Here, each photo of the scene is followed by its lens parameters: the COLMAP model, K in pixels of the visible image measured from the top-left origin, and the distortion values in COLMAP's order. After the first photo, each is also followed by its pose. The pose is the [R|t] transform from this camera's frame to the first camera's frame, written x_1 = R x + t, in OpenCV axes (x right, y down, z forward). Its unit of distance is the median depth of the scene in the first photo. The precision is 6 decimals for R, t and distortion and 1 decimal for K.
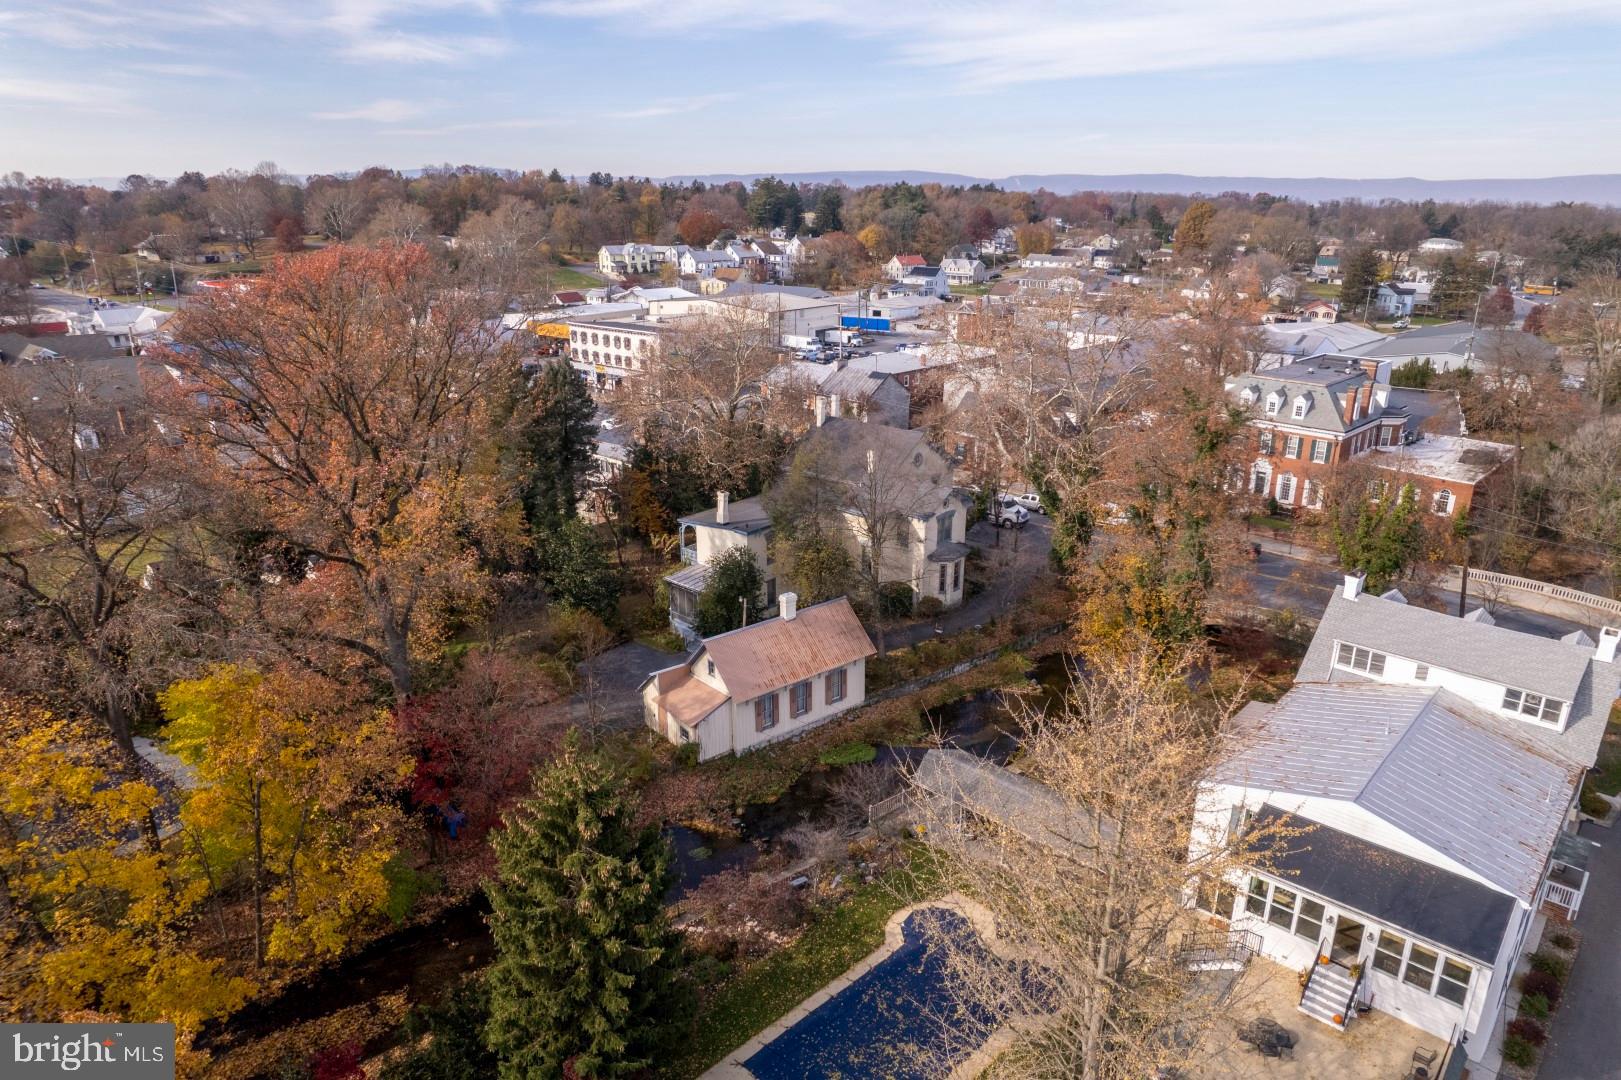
lens RADIAL K [[1047.5, 0, 810.2], [0, 1047.5, 543.8], [0, 0, 1]] dist [-0.051628, 0.033899]
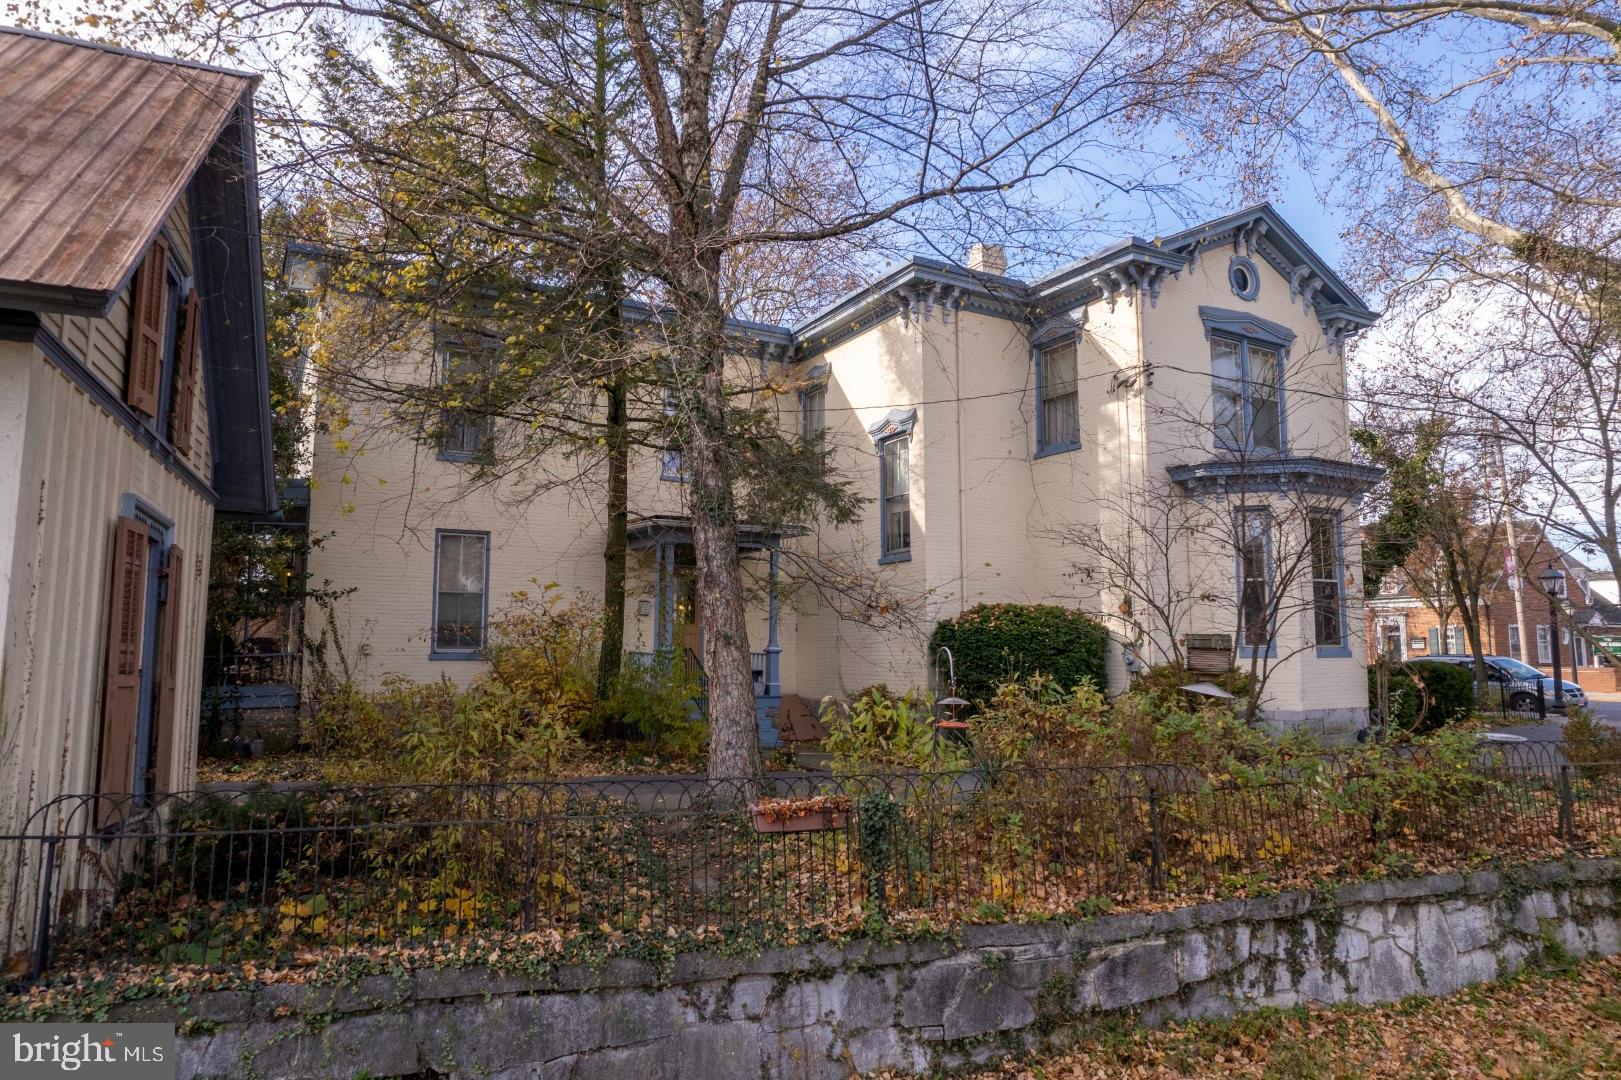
lens RADIAL K [[1047.5, 0, 812.2], [0, 1047.5, 545.1], [0, 0, 1]] dist [-0.051628, 0.033899]
pose [[0.944353, -0.046429, -0.325639, 0.094326], [-0.095229, 0.909002, -0.405768, 0.101028], [0.314846, 0.414199, 0.853997, 0.672561]]
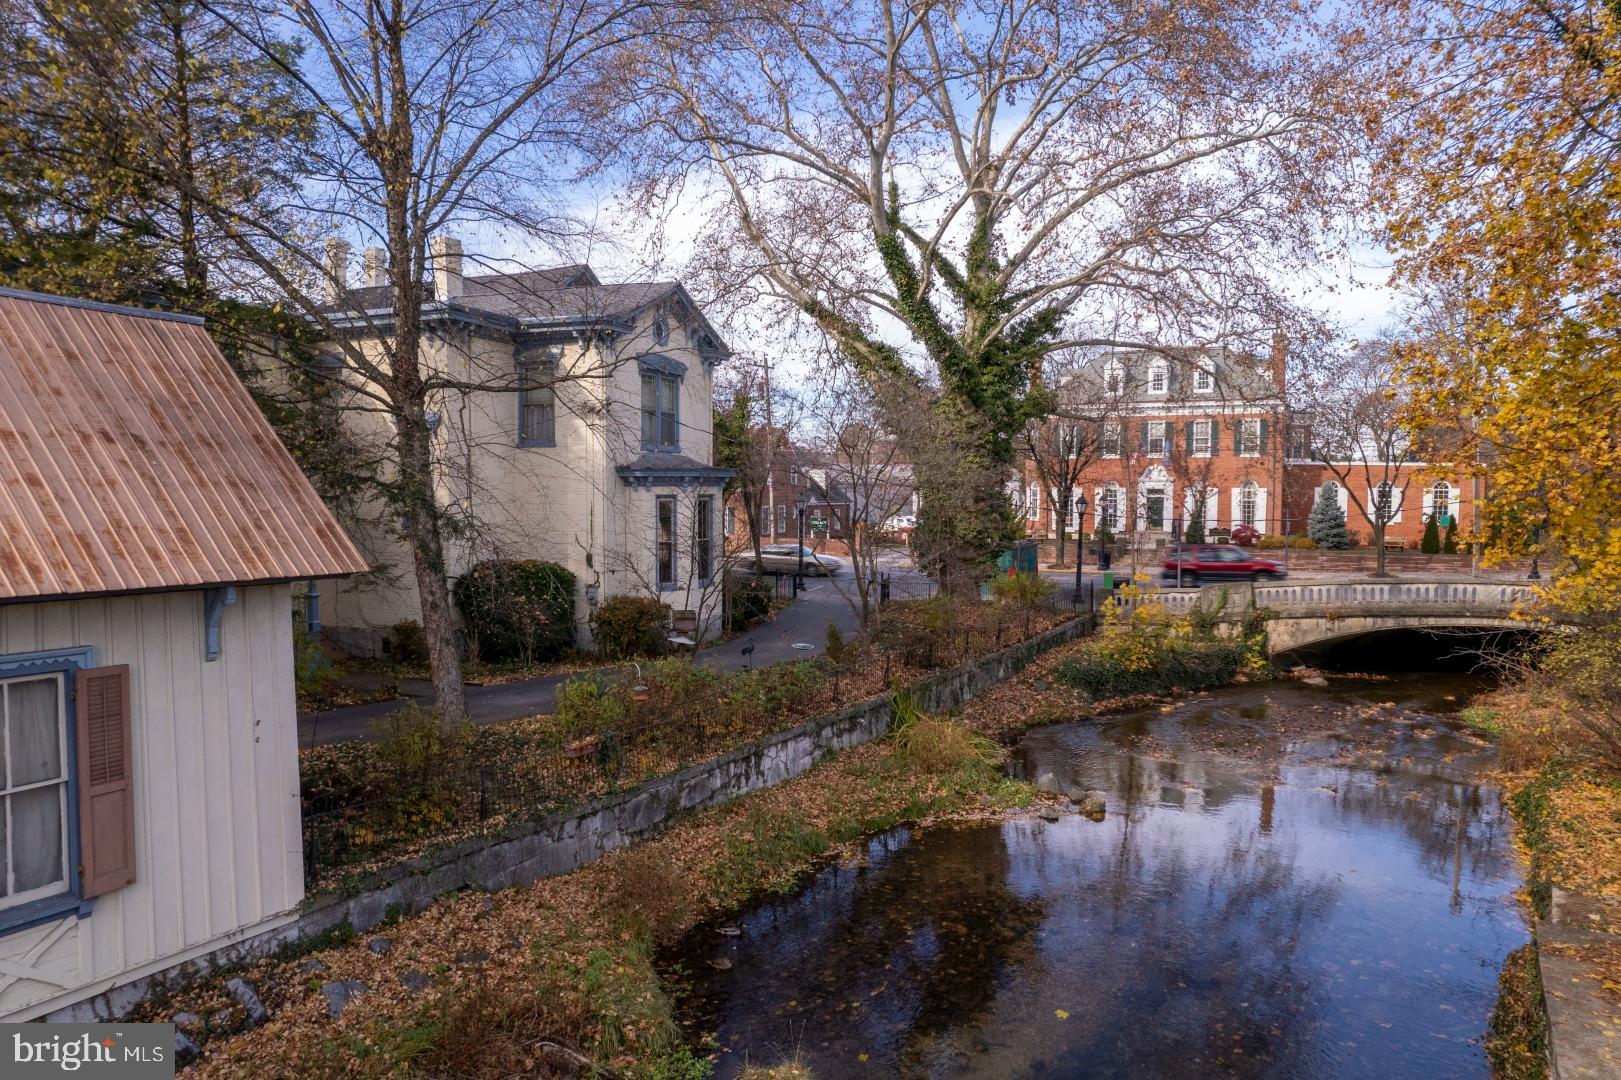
lens RADIAL K [[1047.5, 0, 818.0], [0, 1047.5, 550.8], [0, 0, 1]] dist [-0.051628, 0.033899]
pose [[0.943941, -0.026995, 0.329008, 0.053994], [0.111662, 0.964013, -0.241268, 0.102352], [-0.310655, 0.264481, 0.912986, 0.581851]]
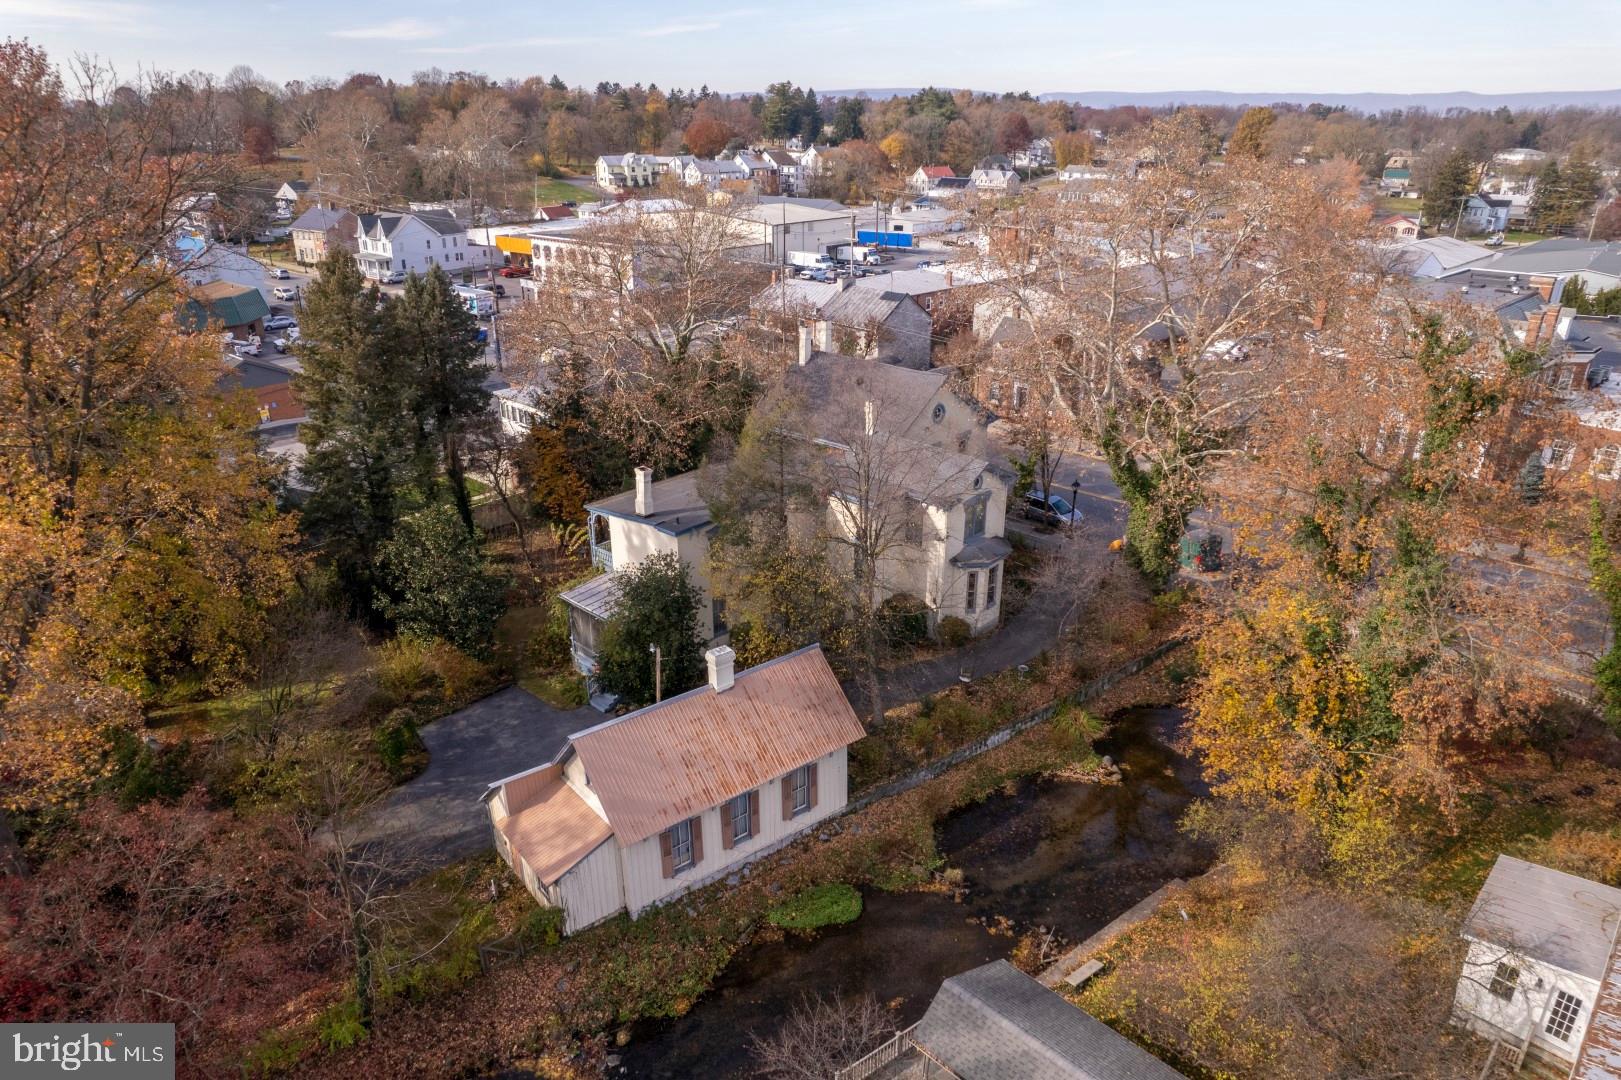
lens RADIAL K [[1047.5, 0, 808.1], [0, 1047.5, 538.1], [0, 0, 1]] dist [-0.051628, 0.033899]
pose [[0.999661, 0.005571, -0.025452, 0.031005], [-0.003931, 0.997939, 0.064042, -0.038469], [0.025756, -0.063921, 0.997623, 0.265598]]
